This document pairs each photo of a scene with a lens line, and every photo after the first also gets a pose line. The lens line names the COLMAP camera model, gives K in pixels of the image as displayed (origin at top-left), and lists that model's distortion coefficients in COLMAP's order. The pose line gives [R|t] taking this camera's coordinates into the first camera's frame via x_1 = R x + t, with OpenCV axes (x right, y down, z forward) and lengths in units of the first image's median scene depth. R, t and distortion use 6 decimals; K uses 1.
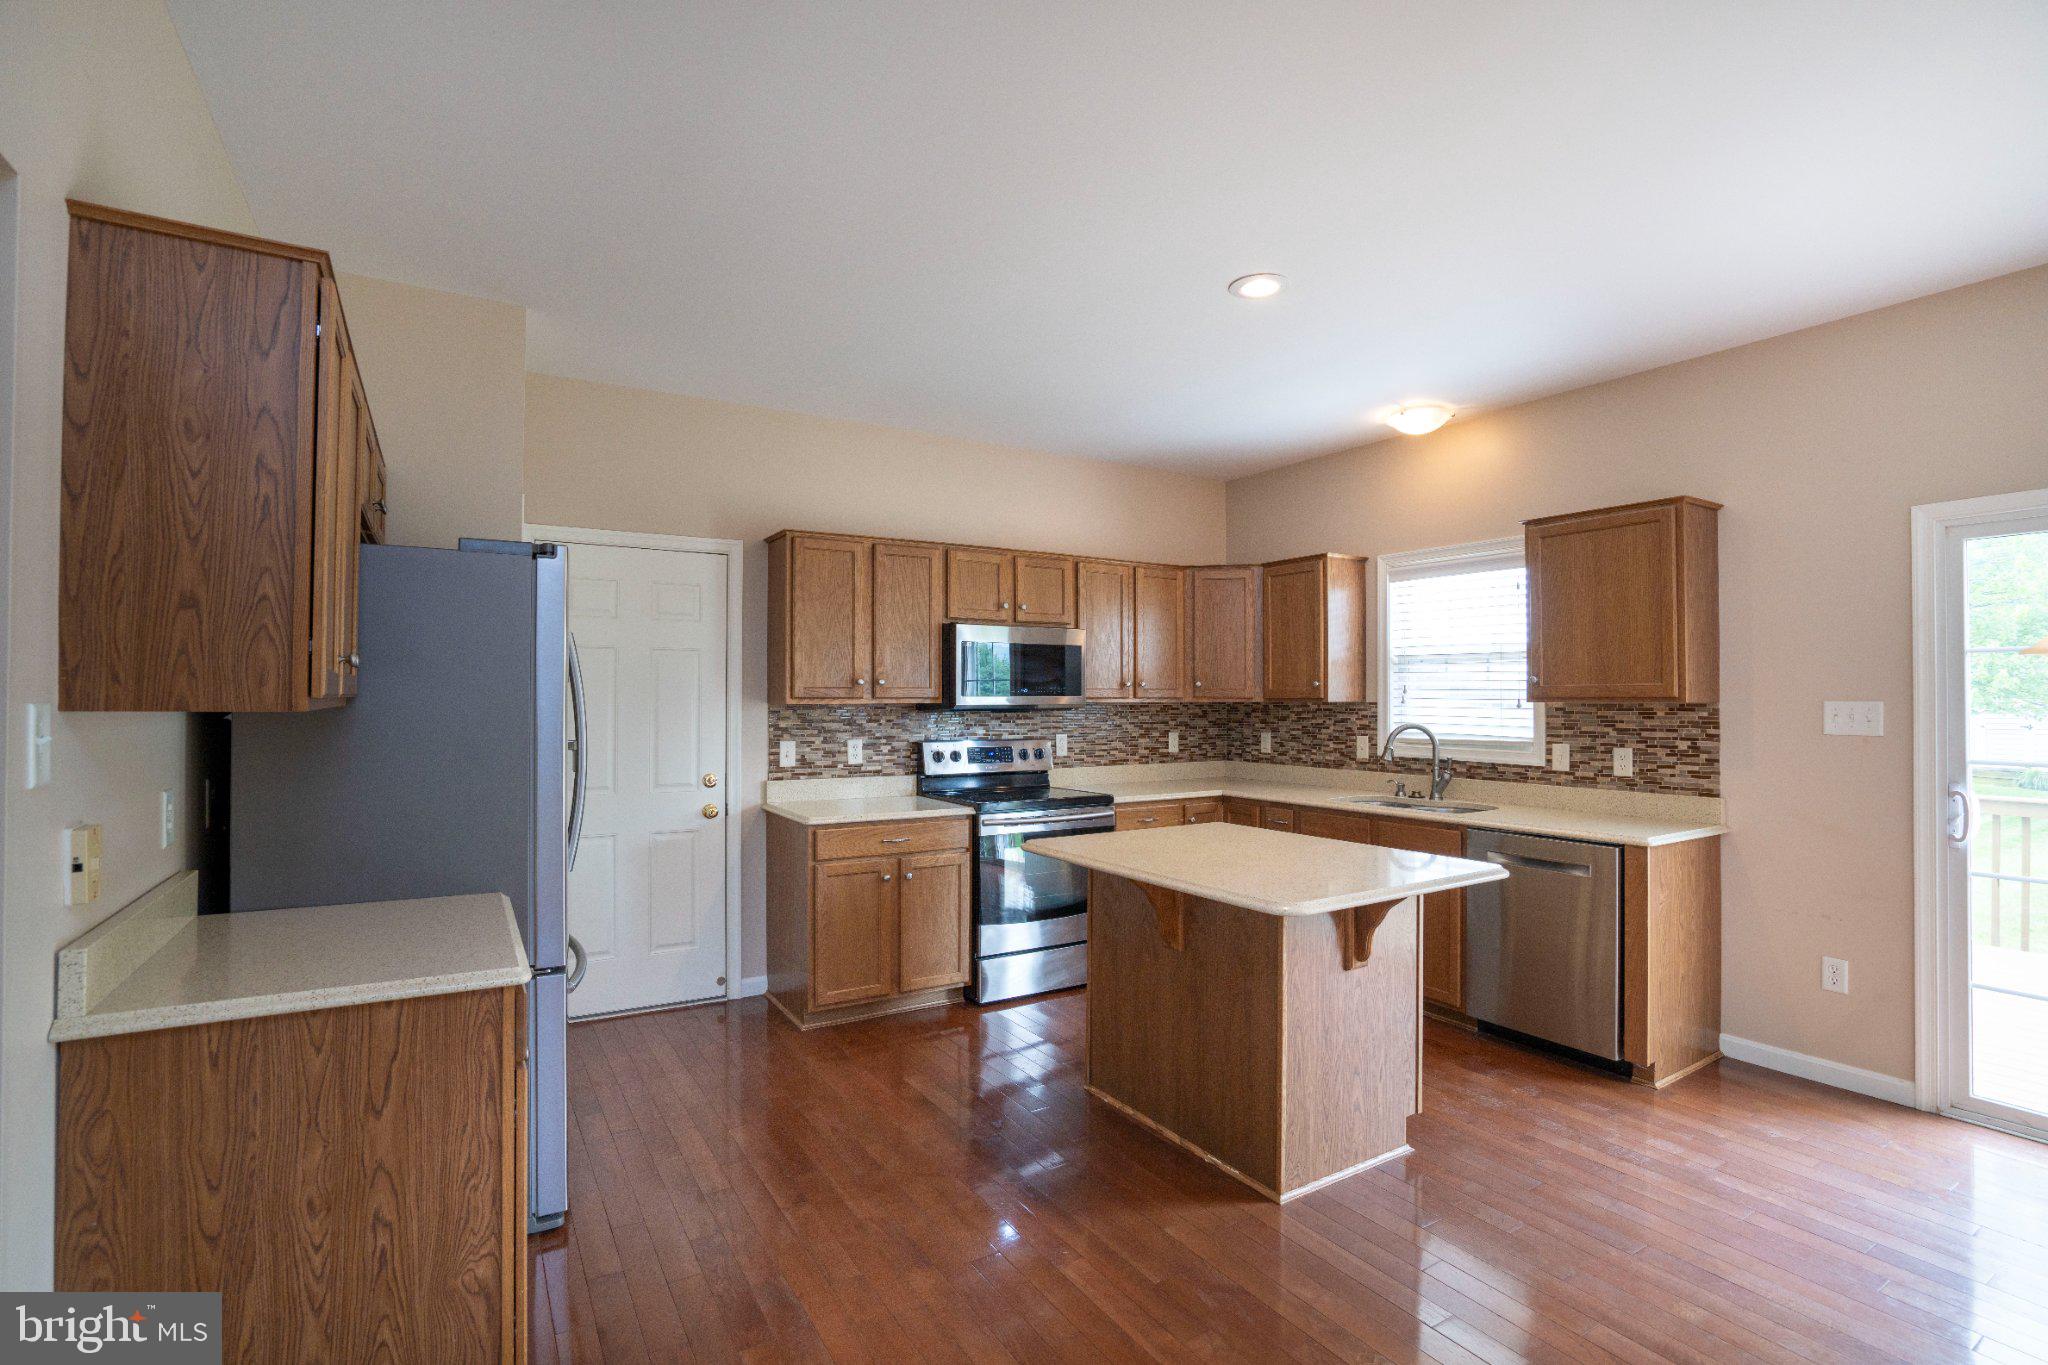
lens RADIAL K [[984.9, 0, 1021.0], [0, 984.9, 686.7], [0, 0, 1]] dist [-0.042697, 0.026334]
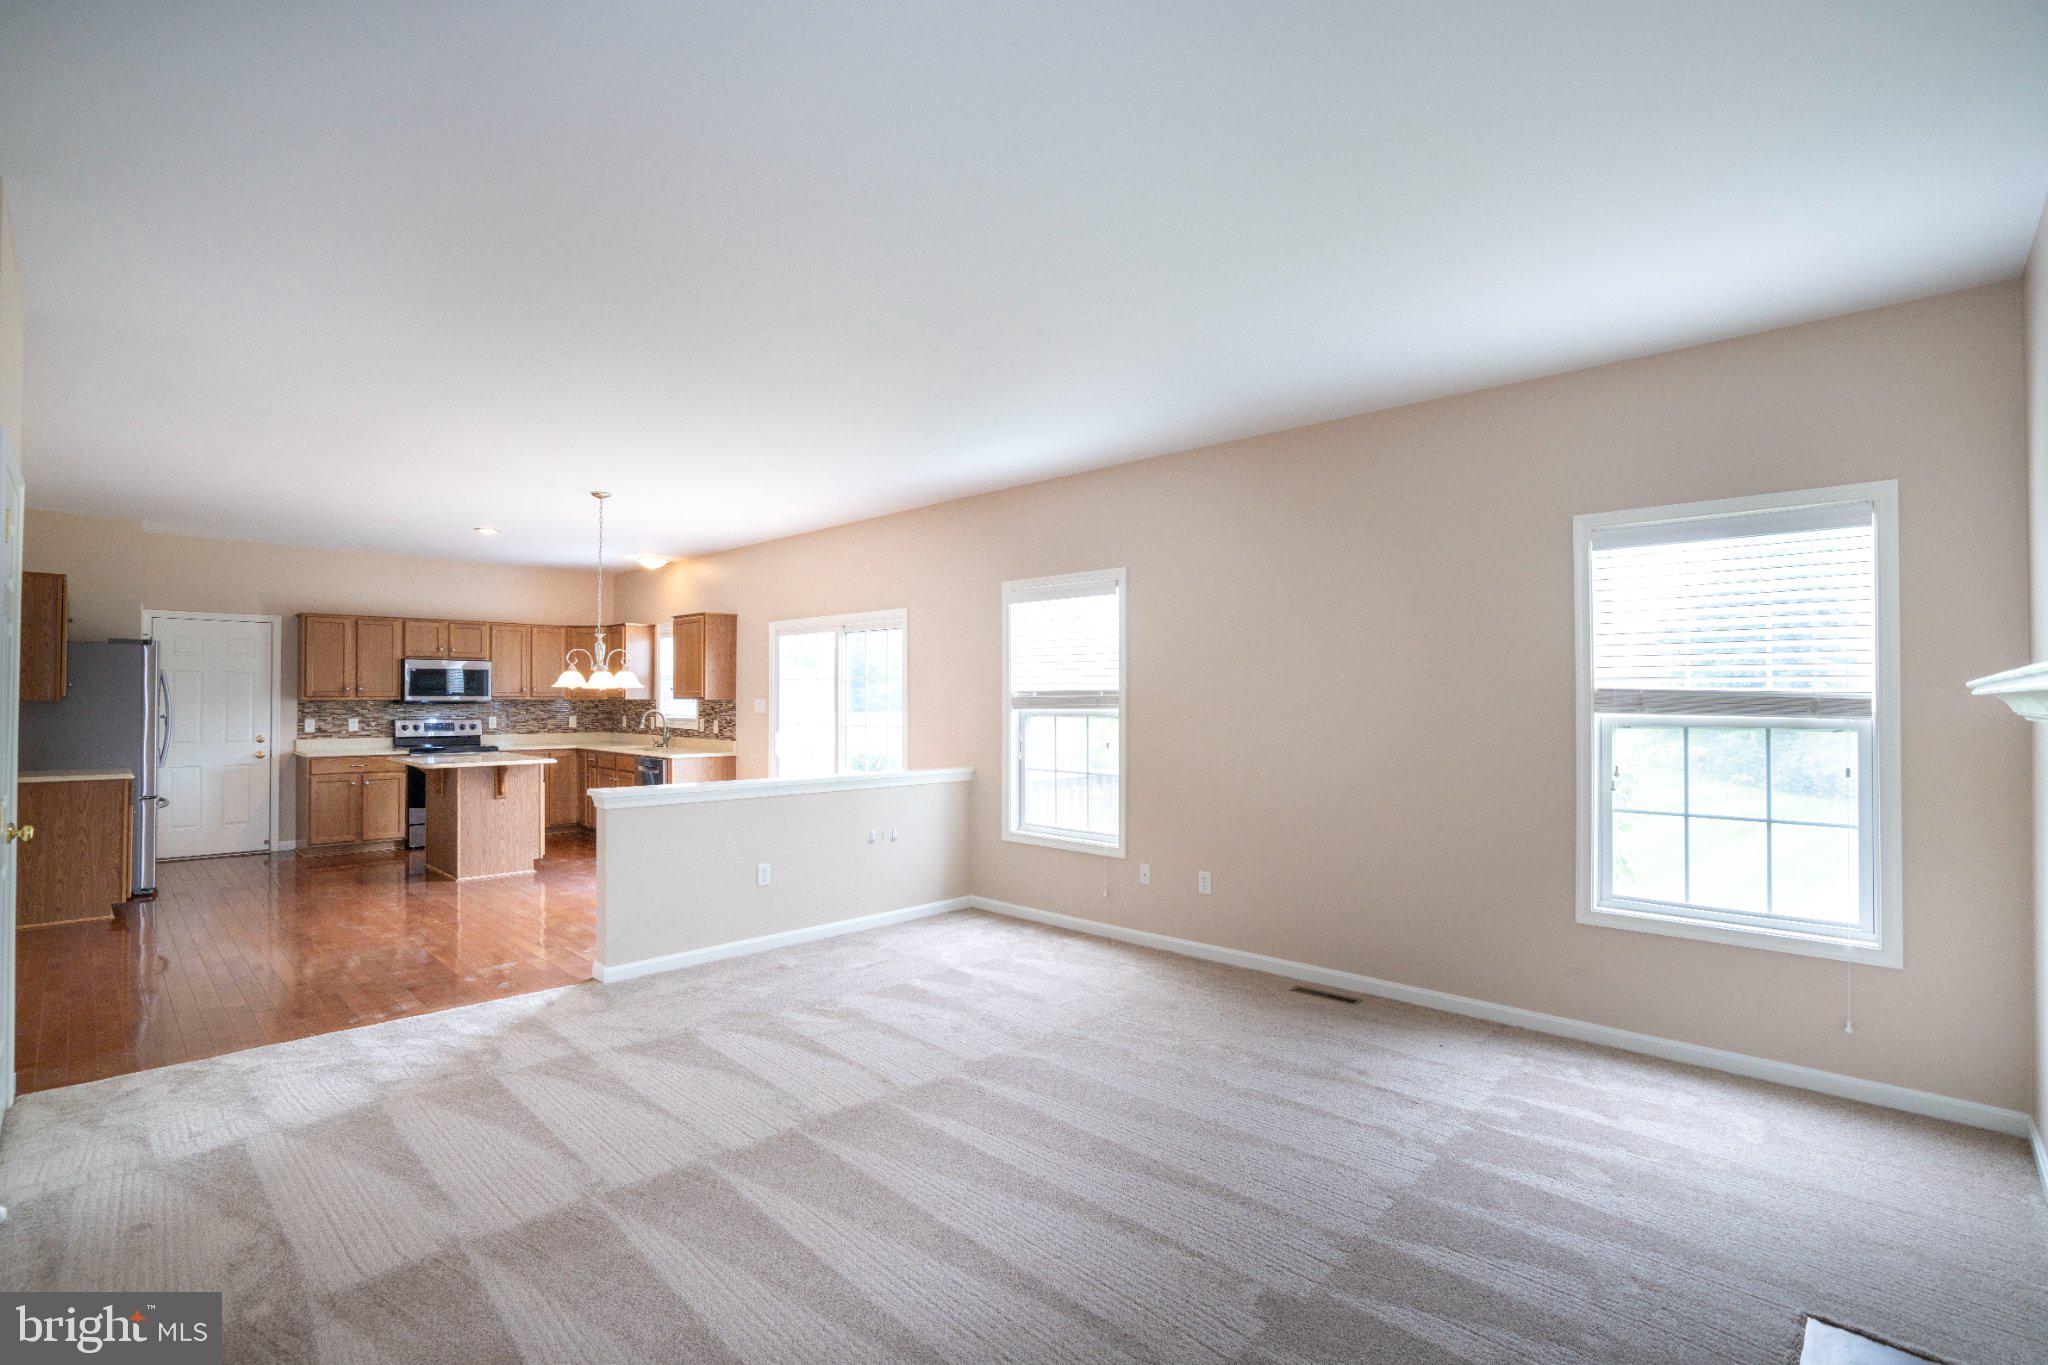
lens RADIAL K [[1014.6, 0, 1001.2], [0, 1014.6, 689.2], [0, 0, 1]] dist [0.009992, 0.000224]
pose [[0.981257, 0.003444, 0.192673, 0.707731], [-0.004273, 0.999983, 0.003886, -0.017097], [-0.192656, -0.004636, 0.981255, -1.225626]]
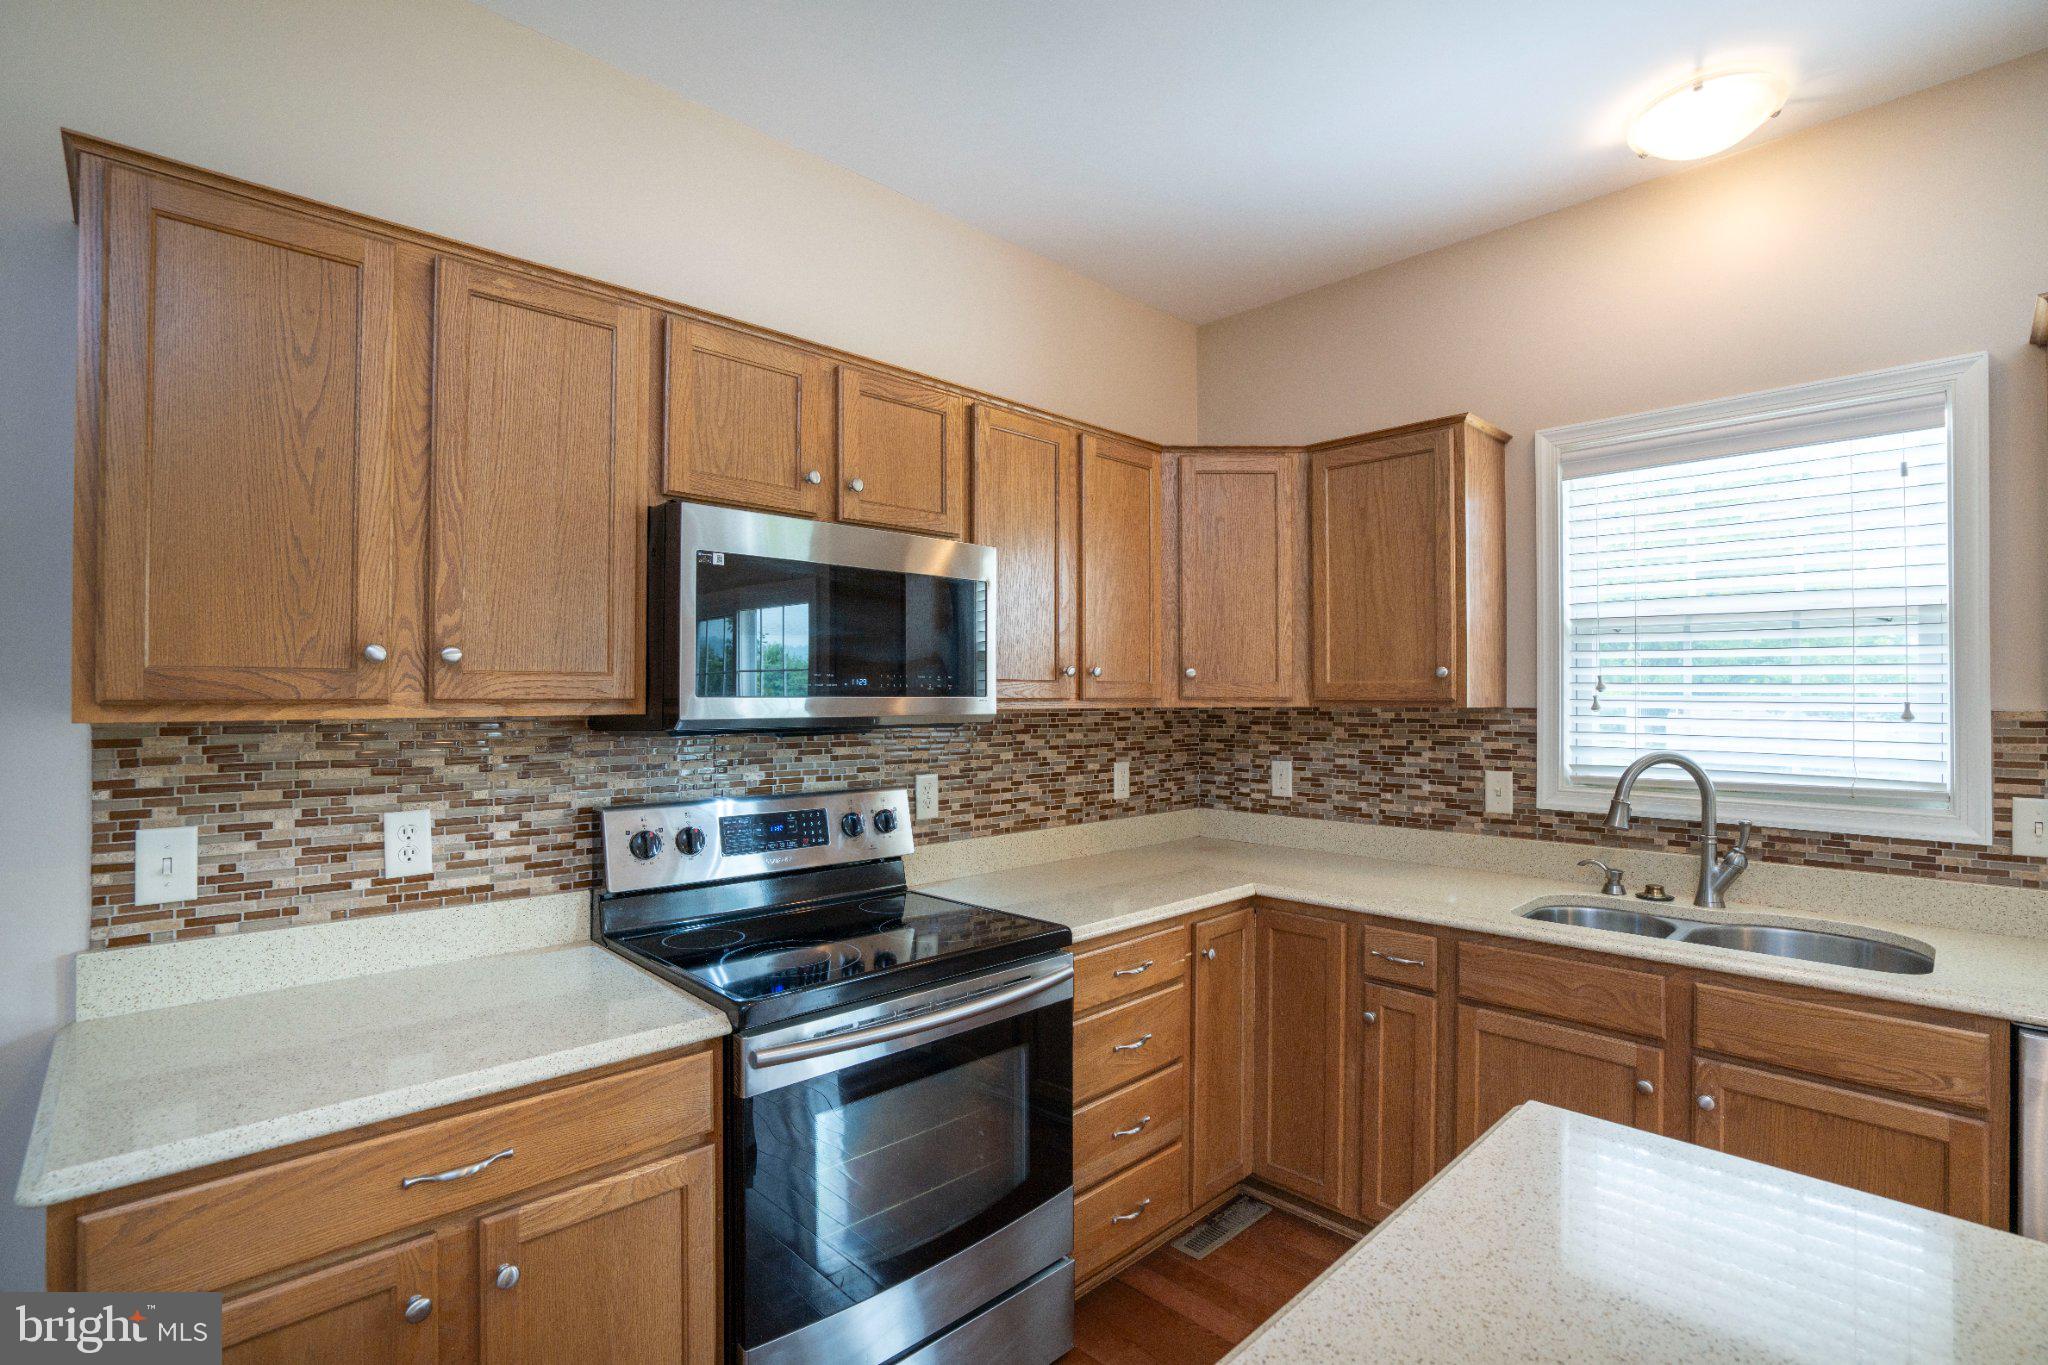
lens RADIAL K [[947.6, 0, 1016.9], [0, 947.6, 687.1], [0, 0, 1]] dist [-0.055933, 0.023694]
pose [[0.977145, 0.002528, 0.212558, -0.017172], [-0.002605, 0.999997, 0.000081, 0.005833], [-0.212557, -0.000632, 0.977149, 0.620775]]
